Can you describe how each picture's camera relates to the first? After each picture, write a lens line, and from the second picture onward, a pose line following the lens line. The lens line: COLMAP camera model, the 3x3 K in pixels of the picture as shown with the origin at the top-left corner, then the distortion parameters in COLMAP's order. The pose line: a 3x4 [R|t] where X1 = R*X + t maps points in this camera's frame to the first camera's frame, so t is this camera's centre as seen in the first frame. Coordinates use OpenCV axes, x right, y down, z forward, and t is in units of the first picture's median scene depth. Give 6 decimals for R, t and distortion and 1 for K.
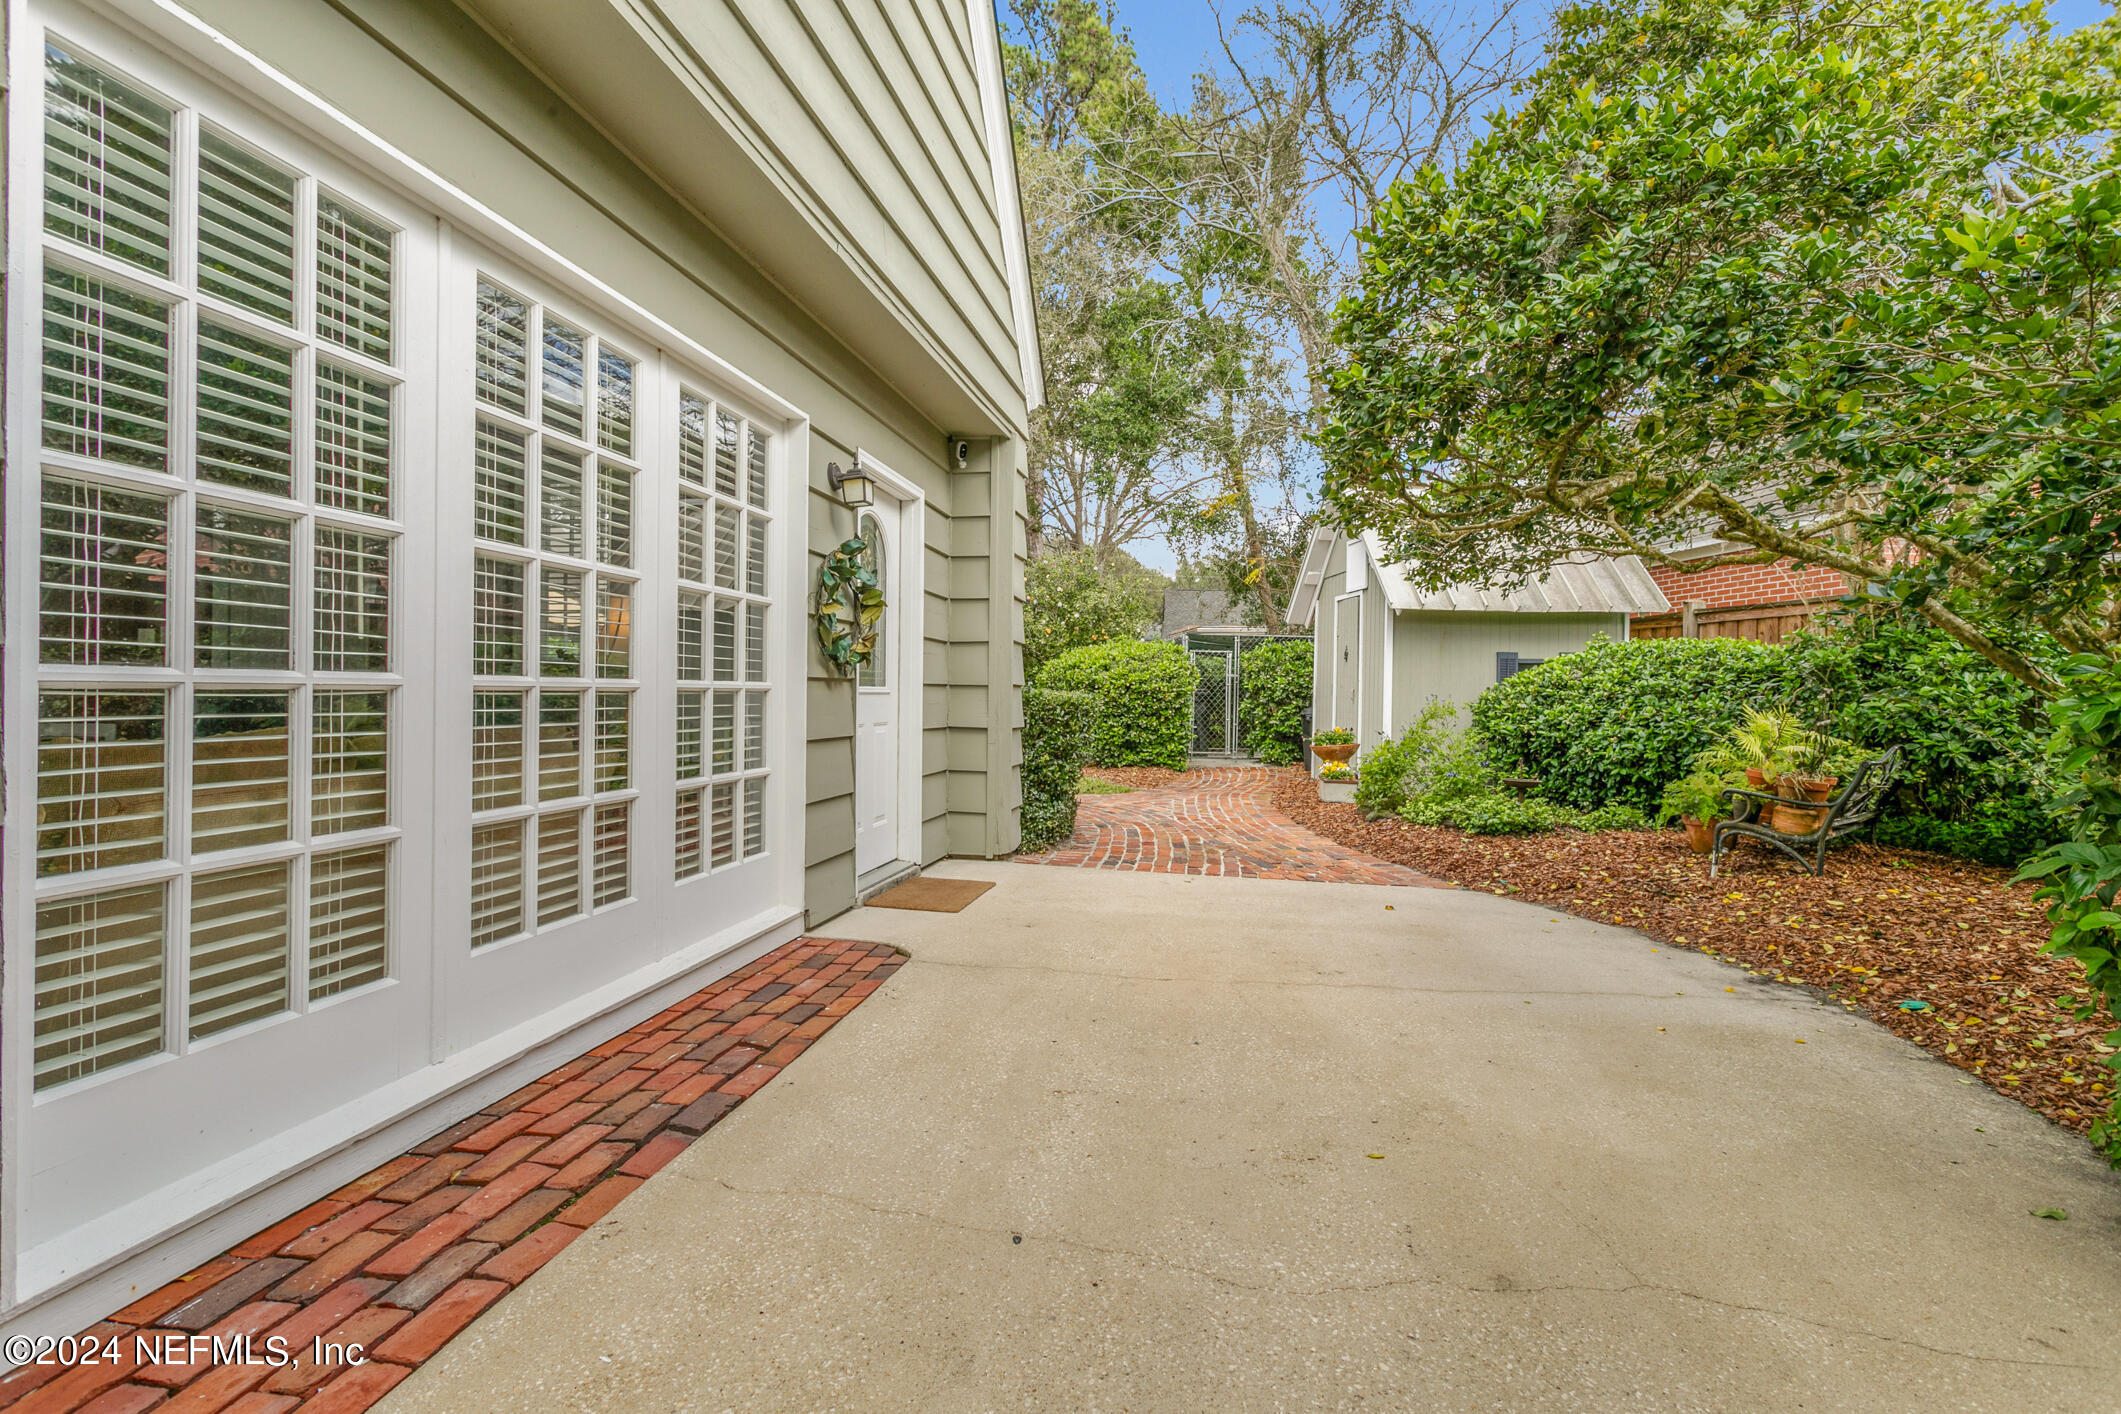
lens RADIAL K [[1027.9, 0, 1051.6], [0, 1027.9, 702.5], [0, 0, 1]] dist [-0.004113, 0.000001]
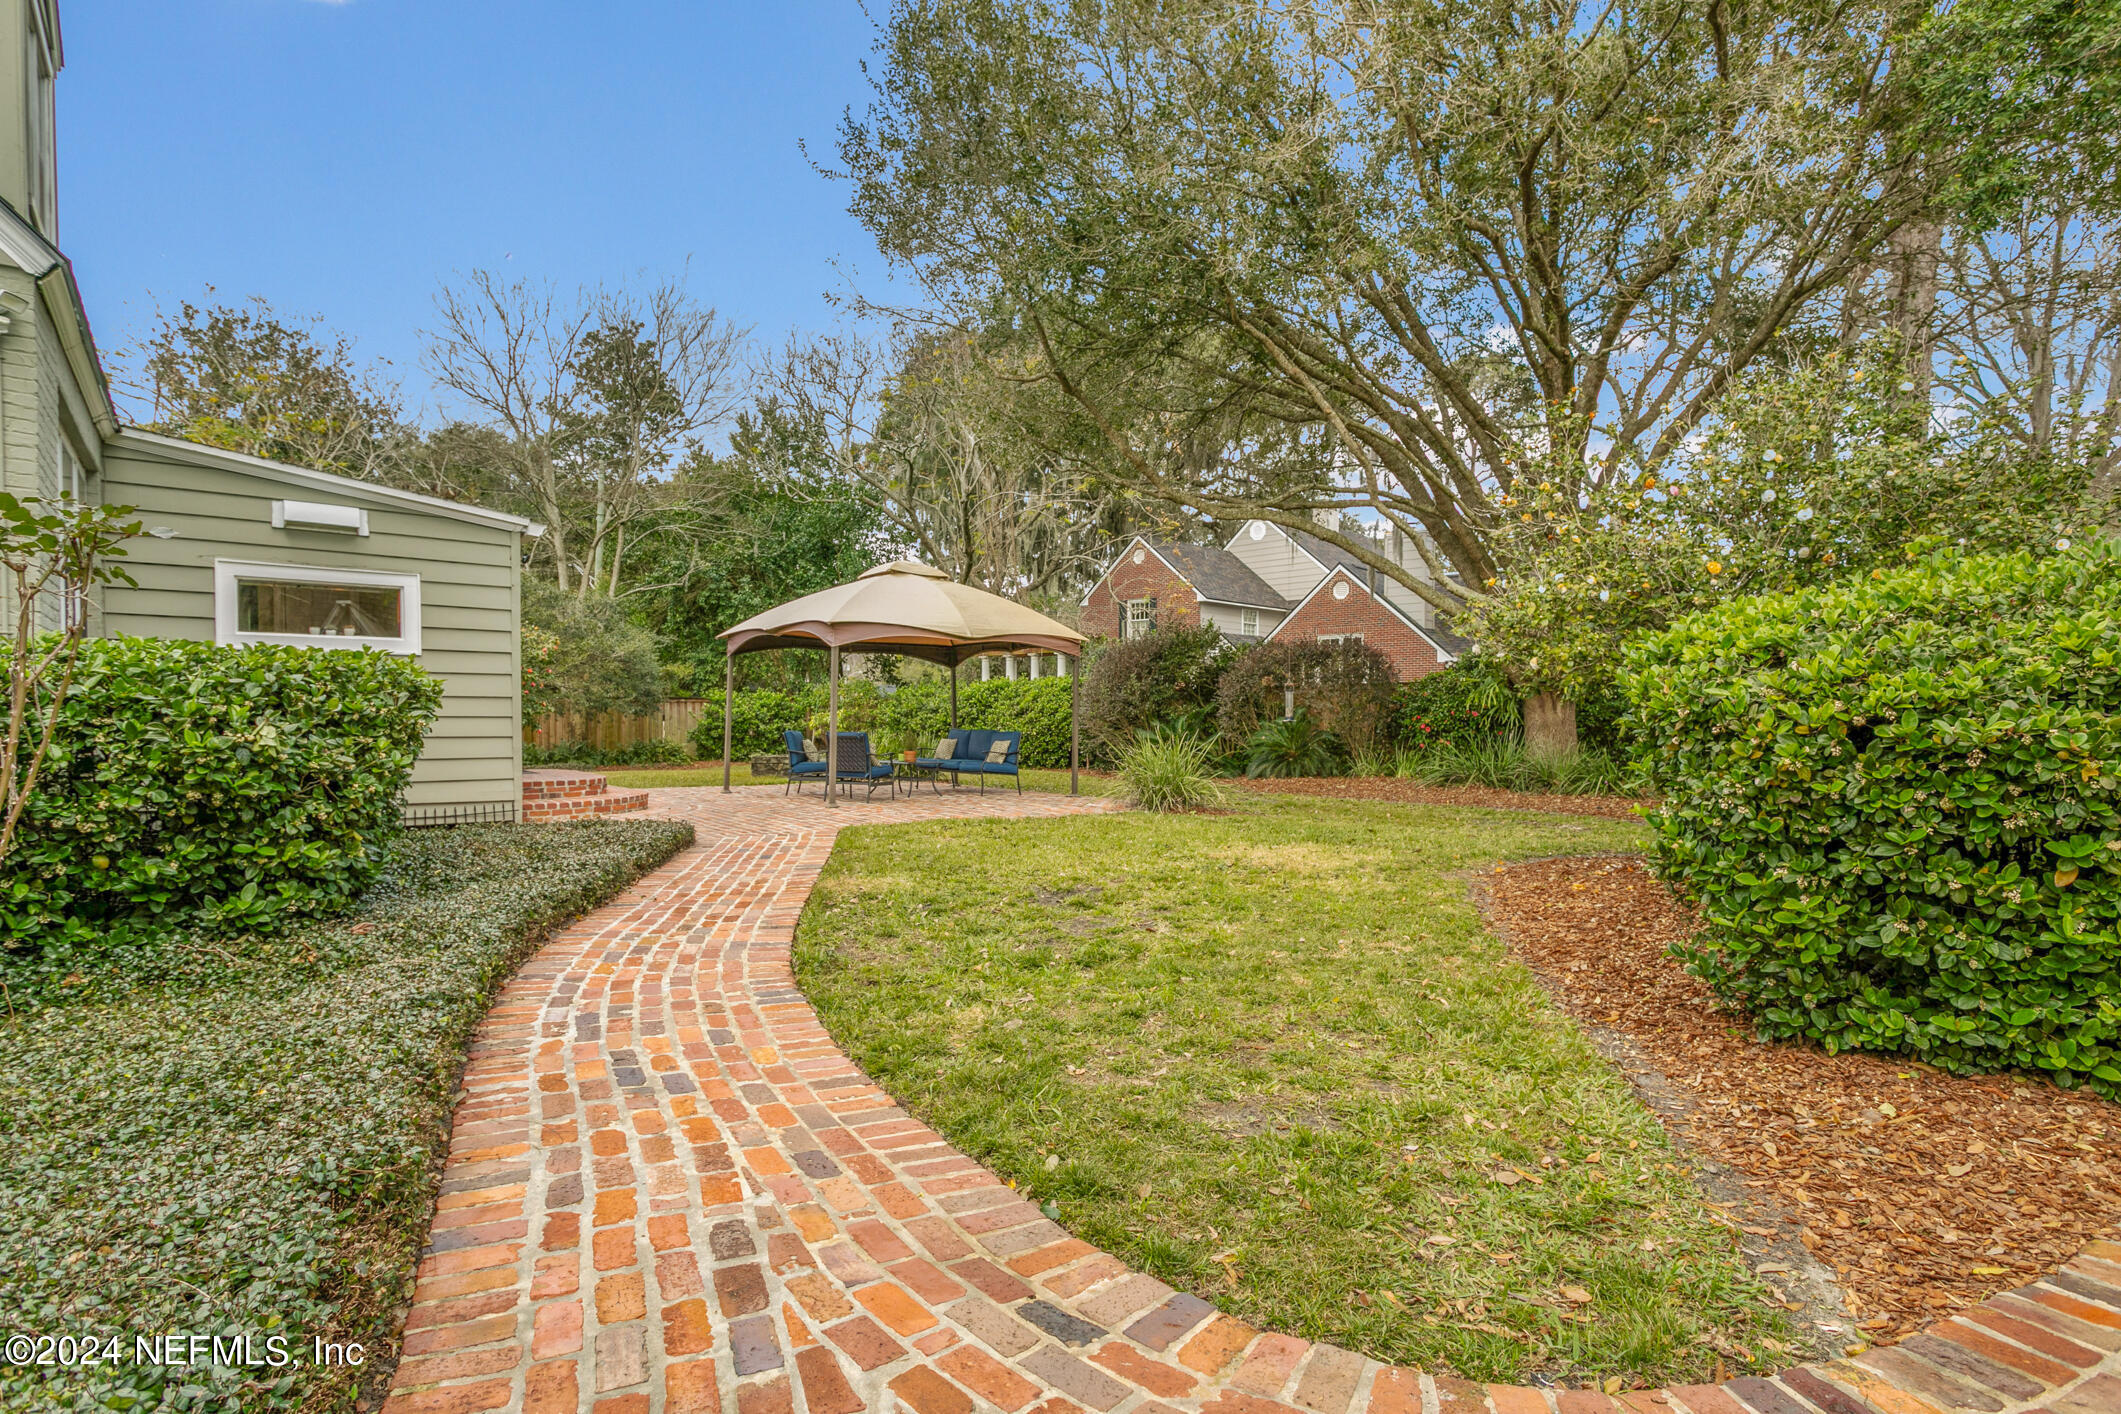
lens RADIAL K [[1113.8, 0, 1039.7], [0, 1113.8, 744.6], [0, 0, 1]] dist [-0.018268, 0.013886]
pose [[0.737421, 0.008211, -0.675383, 0.106335], [0.003303, 0.999870, 0.015762, -0.016598], [0.675425, -0.013855, 0.737298, 0.678560]]
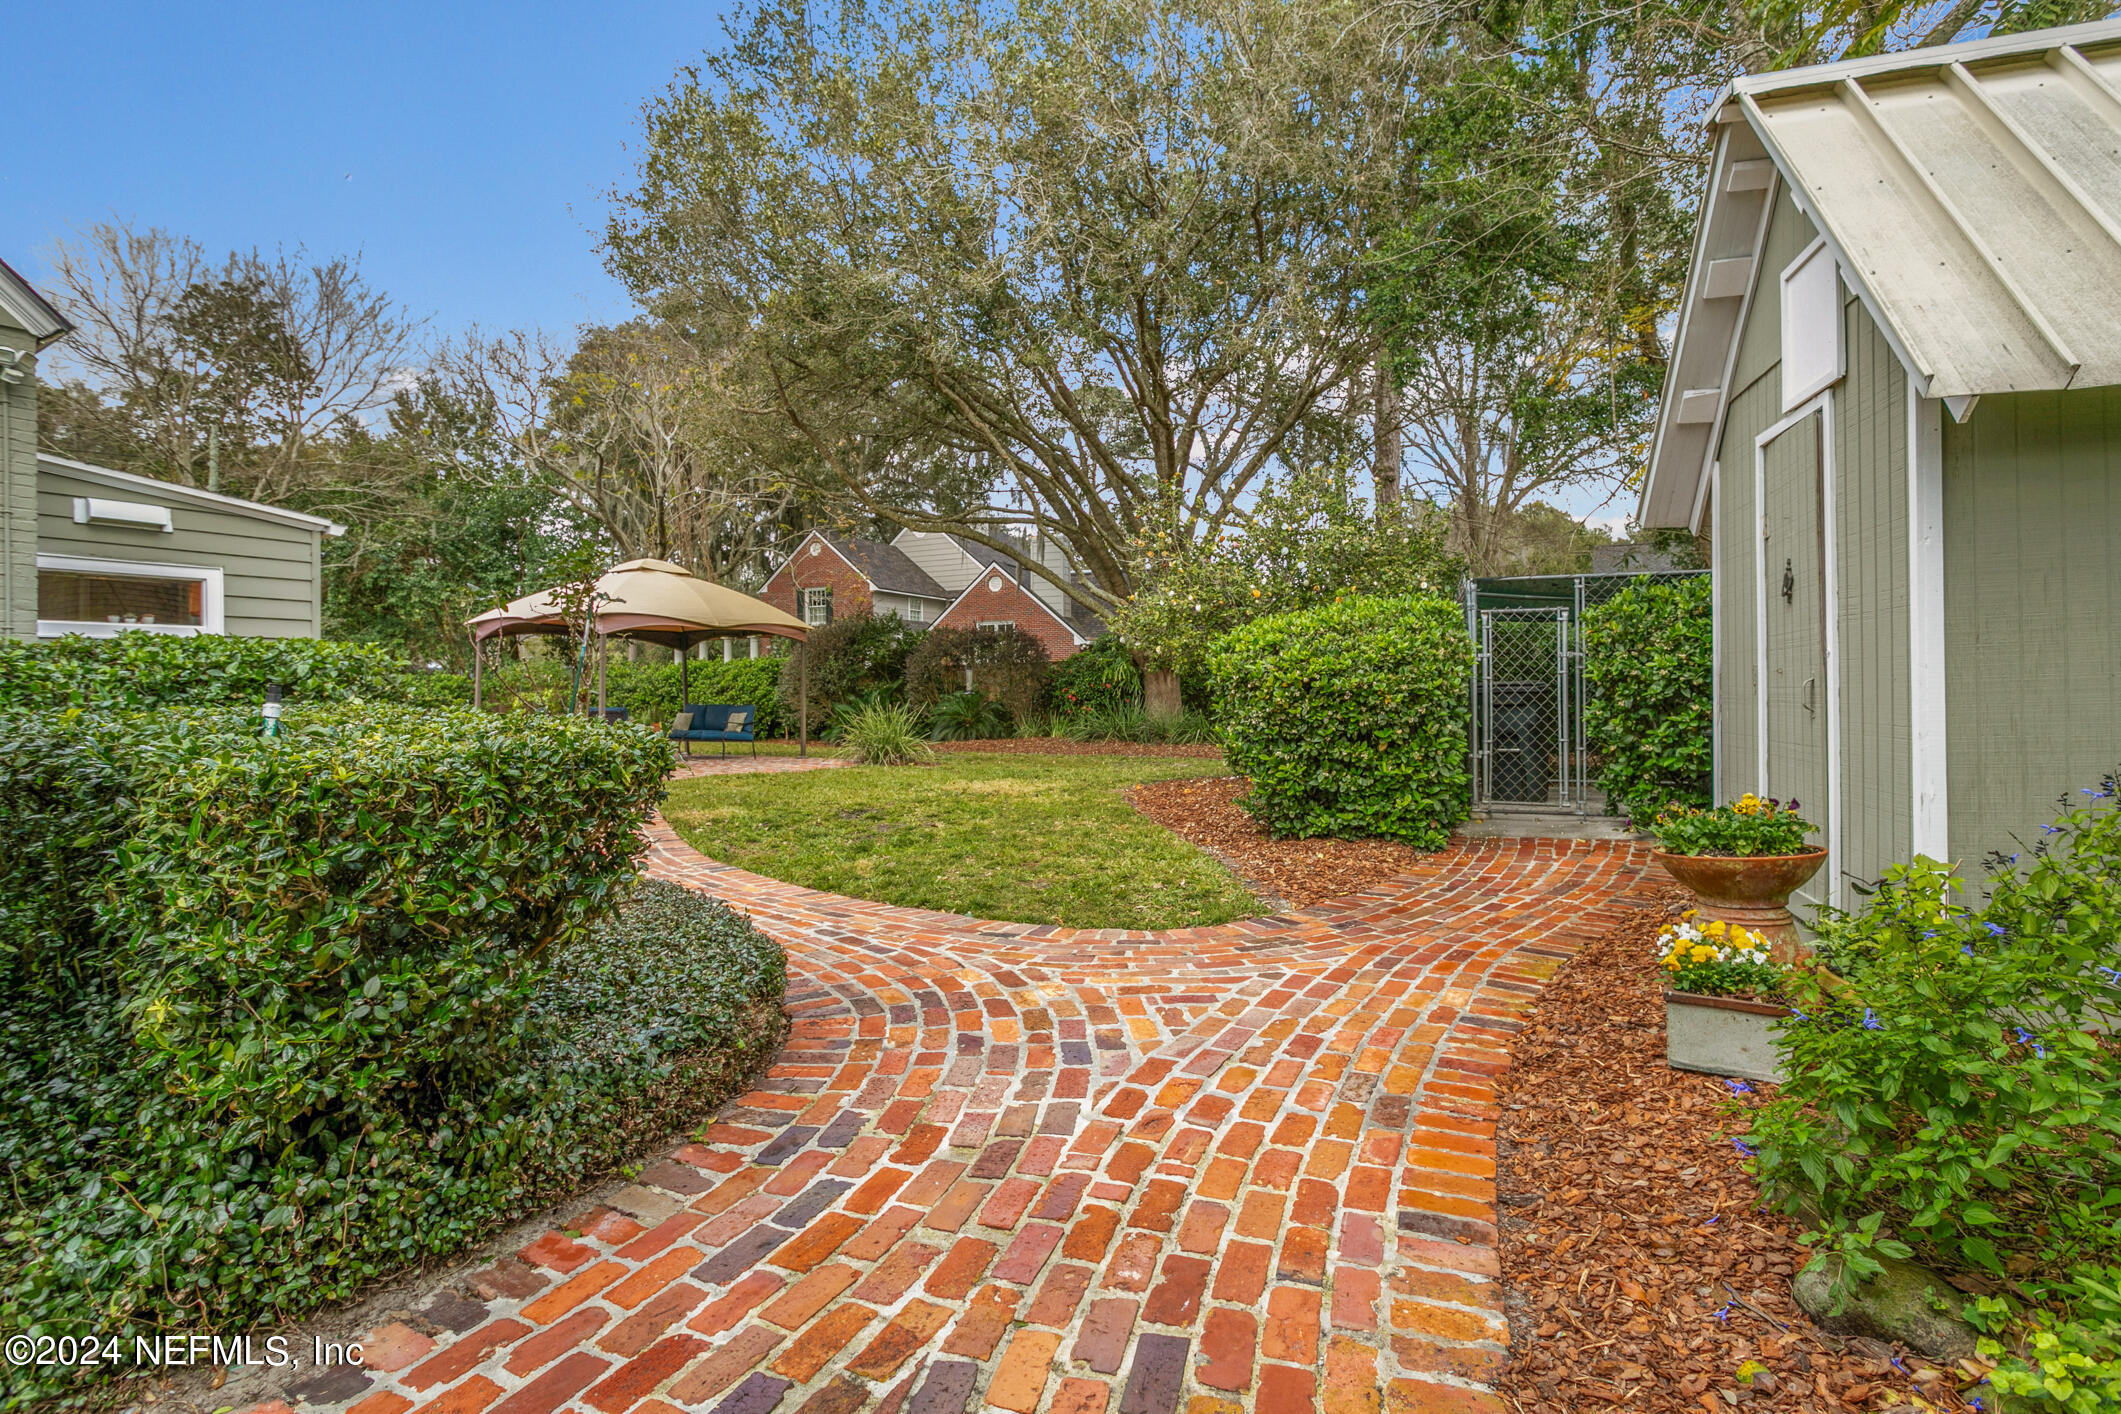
lens RADIAL K [[1027.9, 0, 1051.6], [0, 1027.9, 702.5], [0, 0, 1]] dist [-0.004113, 0.000001]
pose [[0.915210, -0.017889, -0.402579, 0.162921], [0.020896, 0.999777, 0.003079, -0.010342], [0.402434, -0.011230, 0.915380, 0.474535]]
